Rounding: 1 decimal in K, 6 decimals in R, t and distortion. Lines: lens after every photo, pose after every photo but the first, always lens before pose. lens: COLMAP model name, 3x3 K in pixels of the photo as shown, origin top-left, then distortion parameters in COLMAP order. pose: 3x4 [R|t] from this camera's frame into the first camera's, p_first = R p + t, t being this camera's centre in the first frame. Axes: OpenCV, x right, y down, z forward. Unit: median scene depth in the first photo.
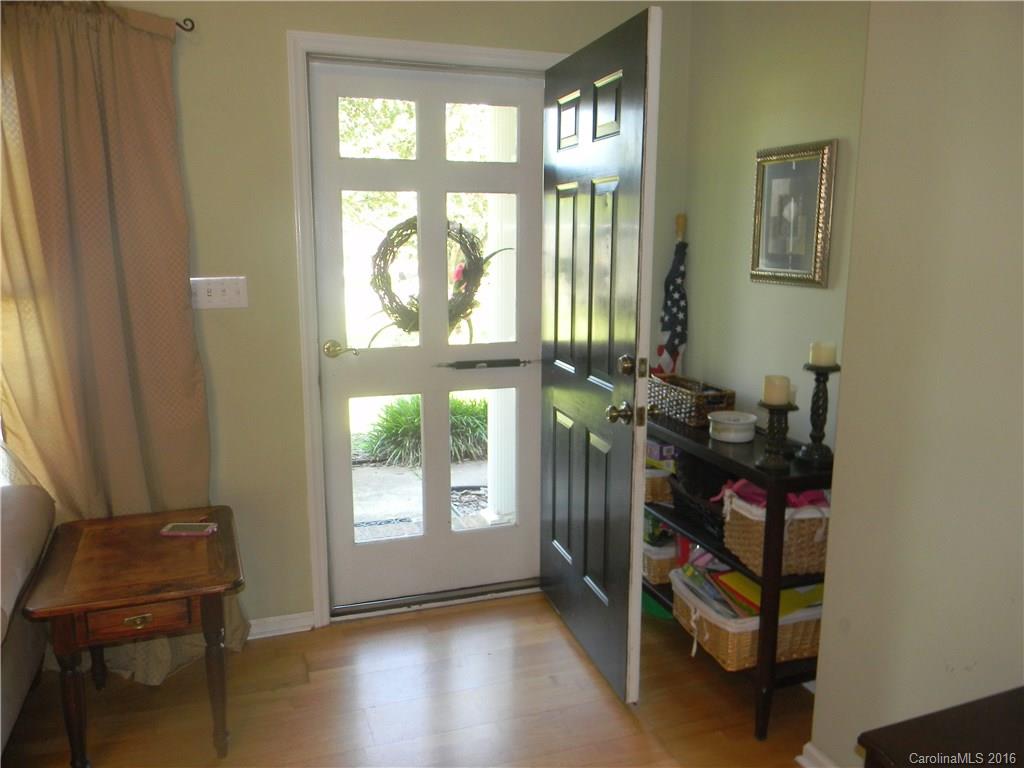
lens RADIAL K [[825.3, 0, 514.0], [0, 825.3, 382.4], [0, 0, 1]] dist [0.003835, -0.026926]
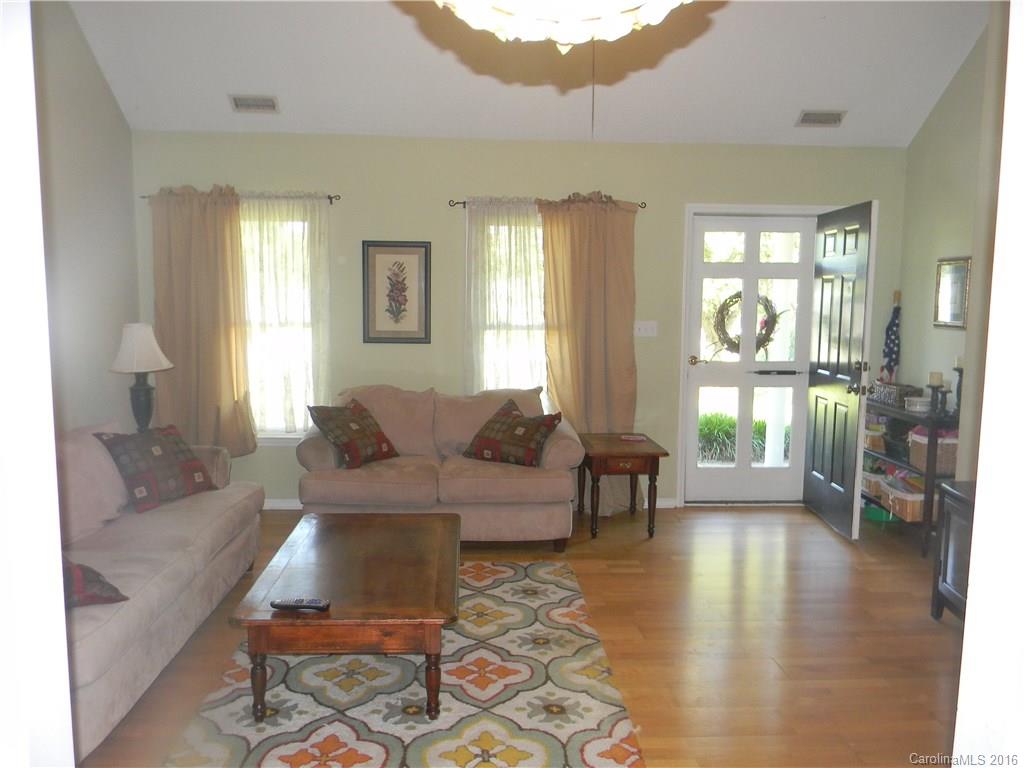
lens RADIAL K [[825.3, 0, 511.3], [0, 825.3, 390.7], [0, 0, 1]] dist [0.003835, -0.026926]
pose [[0.957002, 0.039033, -0.287443, -0.072005], [-0.058120, 0.996613, -0.058171, 0.162965], [0.284199, 0.072377, 0.956030, -0.924788]]
